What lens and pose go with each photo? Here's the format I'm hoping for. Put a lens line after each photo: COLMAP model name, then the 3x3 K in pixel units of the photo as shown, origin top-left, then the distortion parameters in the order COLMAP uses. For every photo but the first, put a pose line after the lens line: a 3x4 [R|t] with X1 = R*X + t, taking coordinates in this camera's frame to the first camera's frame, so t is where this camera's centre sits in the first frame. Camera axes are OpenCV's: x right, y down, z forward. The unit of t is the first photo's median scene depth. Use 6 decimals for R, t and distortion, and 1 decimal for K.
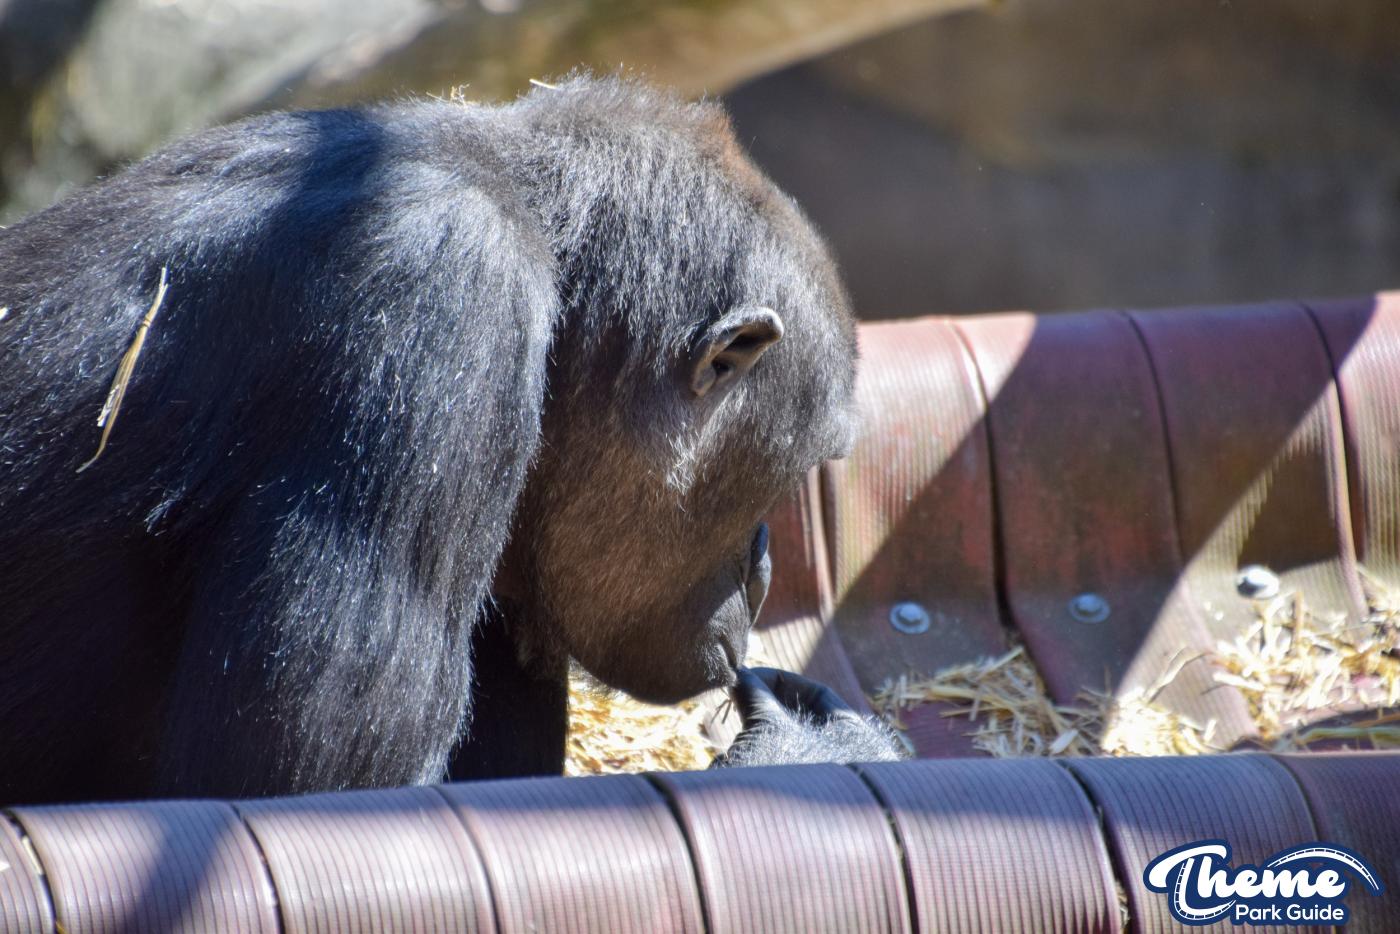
lens RADIAL K [[6499.3, 0, 700.0], [0, 6499.3, 467.0], [0, 0, 1]] dist [1.691979, -2.148410]
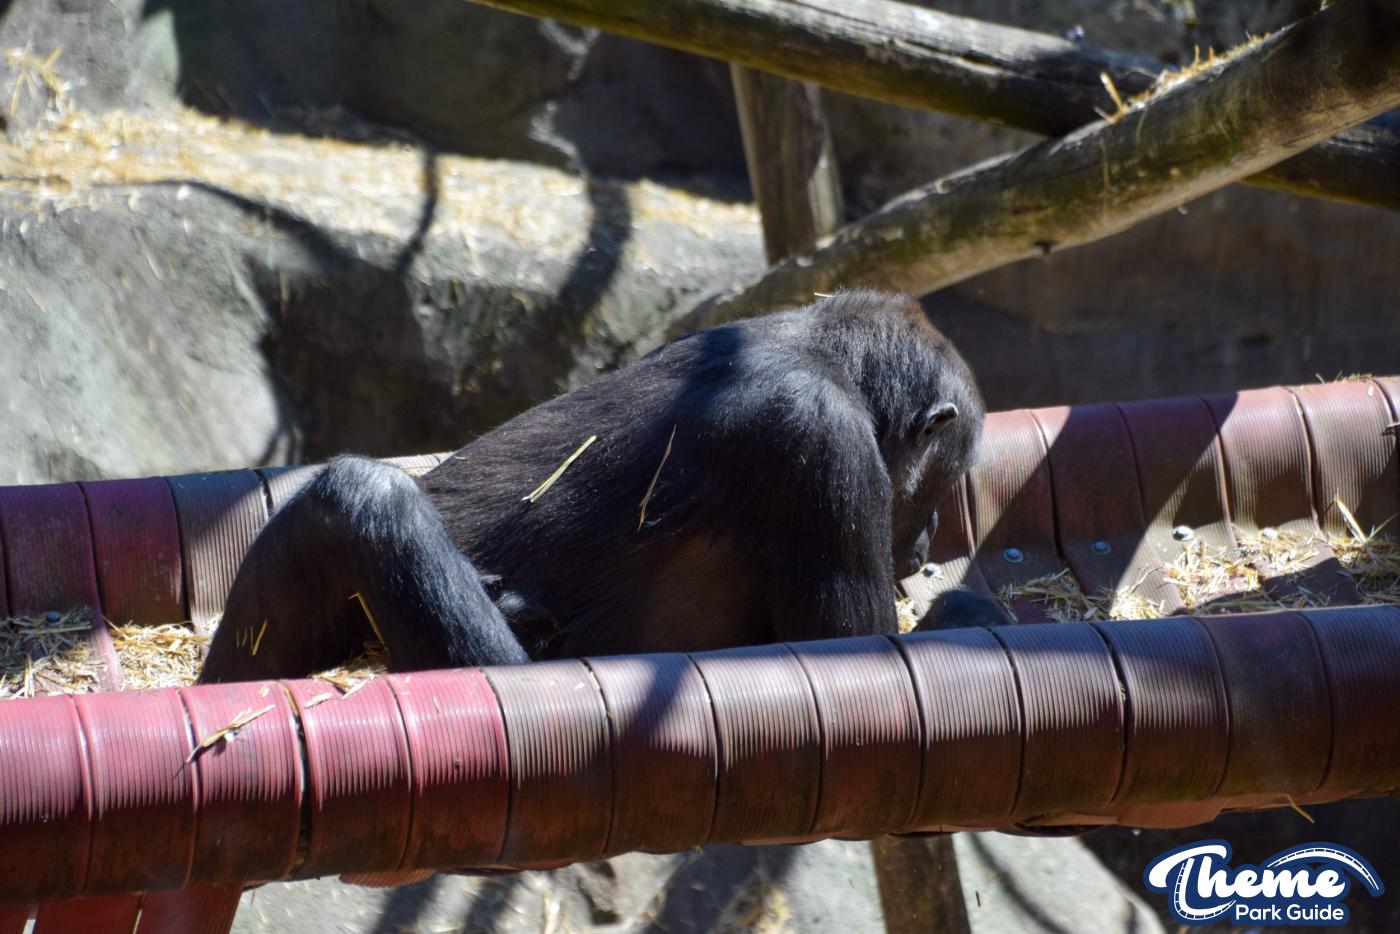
lens RADIAL K [[6499.3, 0, 700.0], [0, 6499.3, 467.0], [0, 0, 1]] dist [1.691979, -2.148410]
pose [[0.998420, -0.029569, -0.047777, 0.032392], [0.029166, 0.999533, -0.009117, 0.011142], [0.048025, 0.007710, 0.998816, -1.050304]]
